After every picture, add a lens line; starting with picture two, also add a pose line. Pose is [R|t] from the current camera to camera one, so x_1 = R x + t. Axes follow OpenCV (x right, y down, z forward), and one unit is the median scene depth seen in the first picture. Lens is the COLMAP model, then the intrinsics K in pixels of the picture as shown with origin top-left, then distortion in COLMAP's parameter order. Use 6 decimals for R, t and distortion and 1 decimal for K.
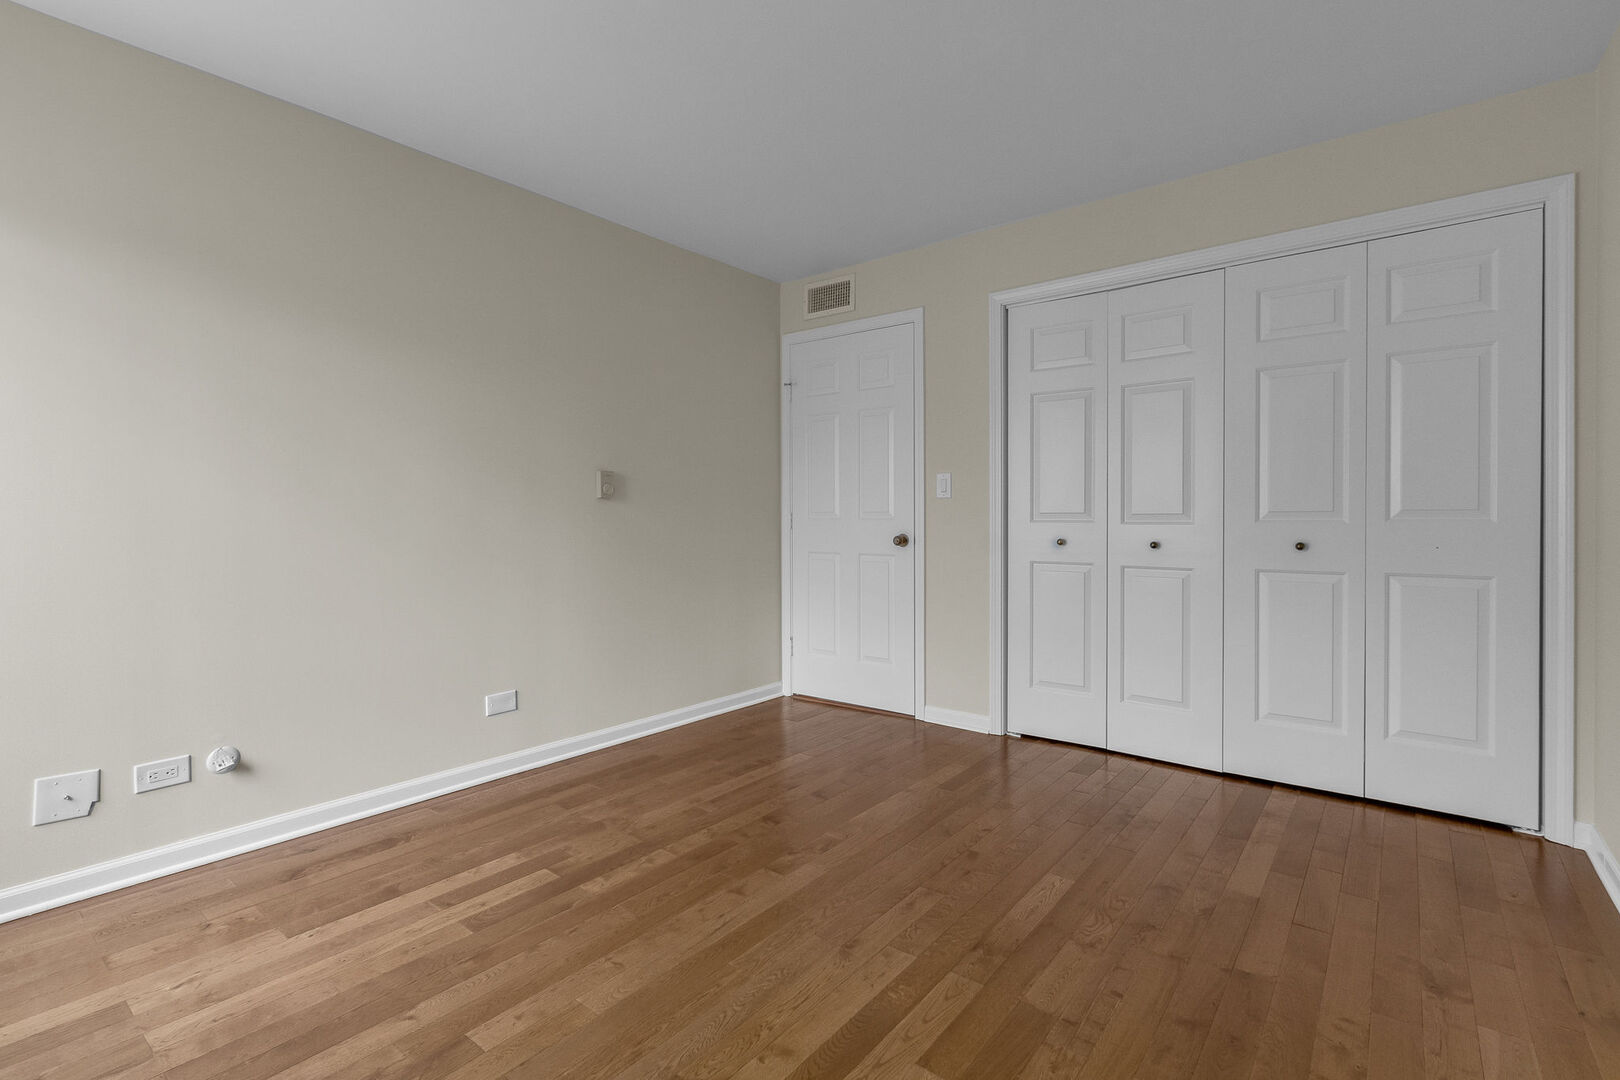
lens RADIAL K [[745.6, 0, 810.8], [0, 745.6, 530.0], [0, 0, 1]] dist [0.003356, 0.000085]
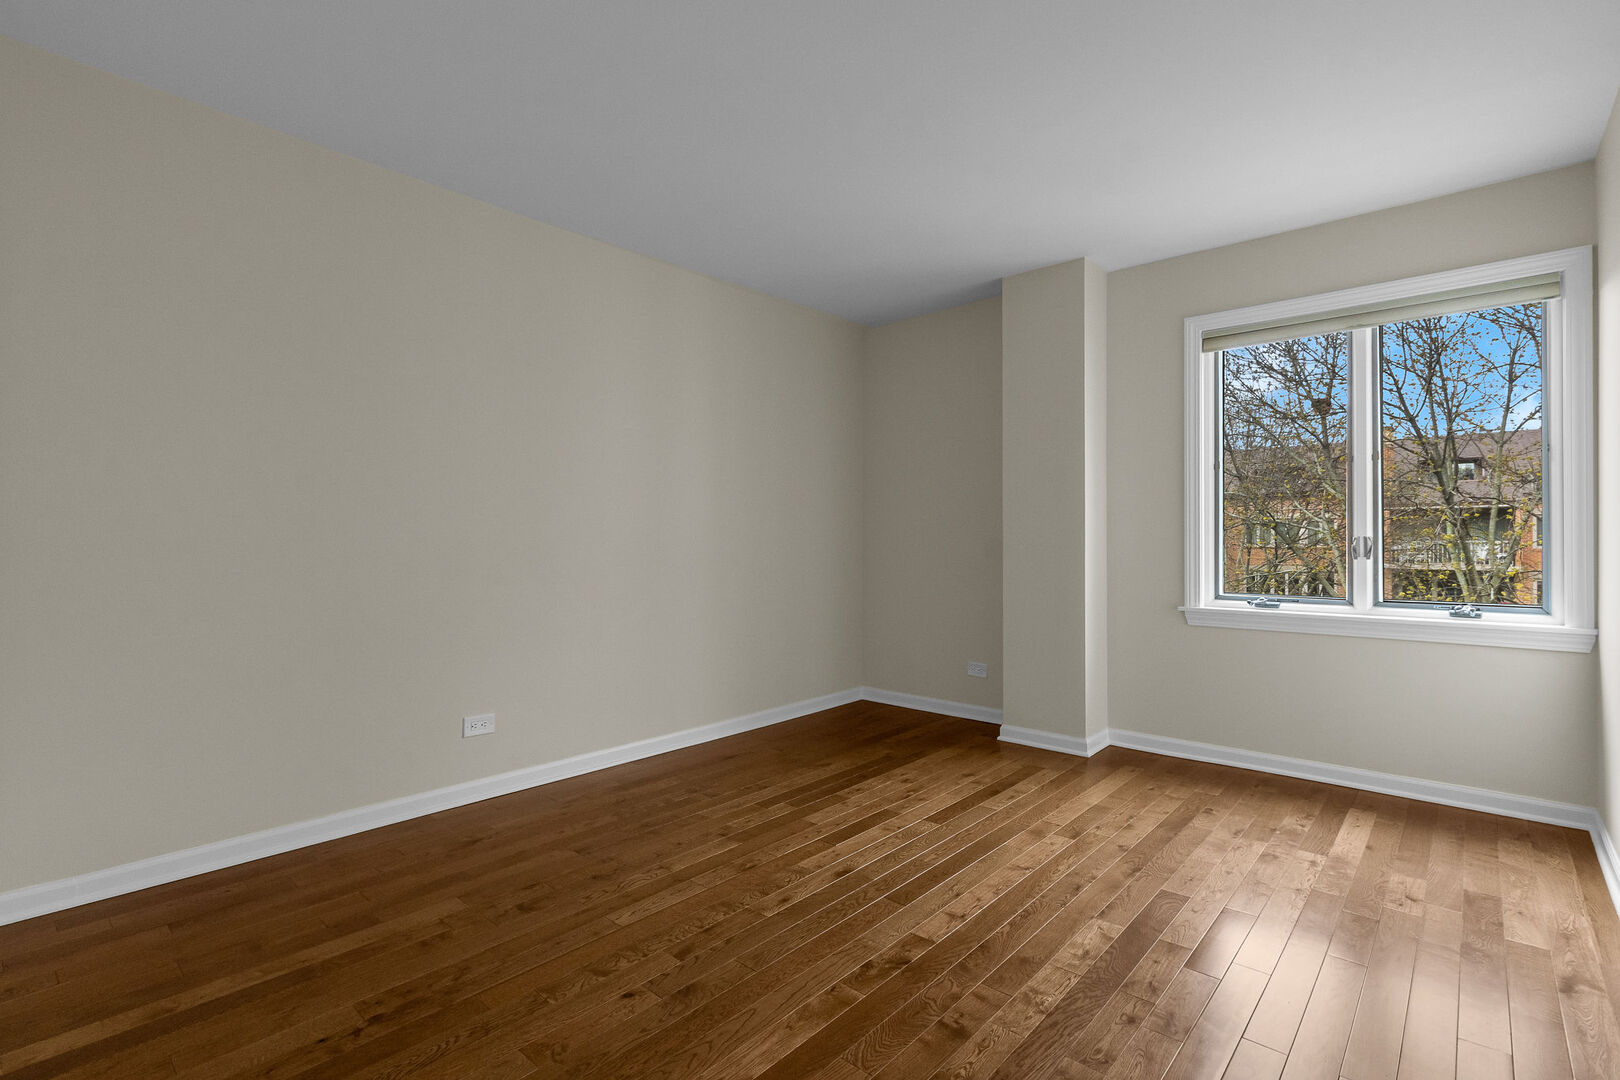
lens RADIAL K [[745.6, 0, 810.8], [0, 745.6, 530.0], [0, 0, 1]] dist [0.003356, 0.000085]
pose [[-0.998484, 0.006269, 0.054692, 0.032243], [0.006407, 0.999977, 0.002349, -0.031133], [-0.054676, 0.002696, -0.998500, 1.971124]]
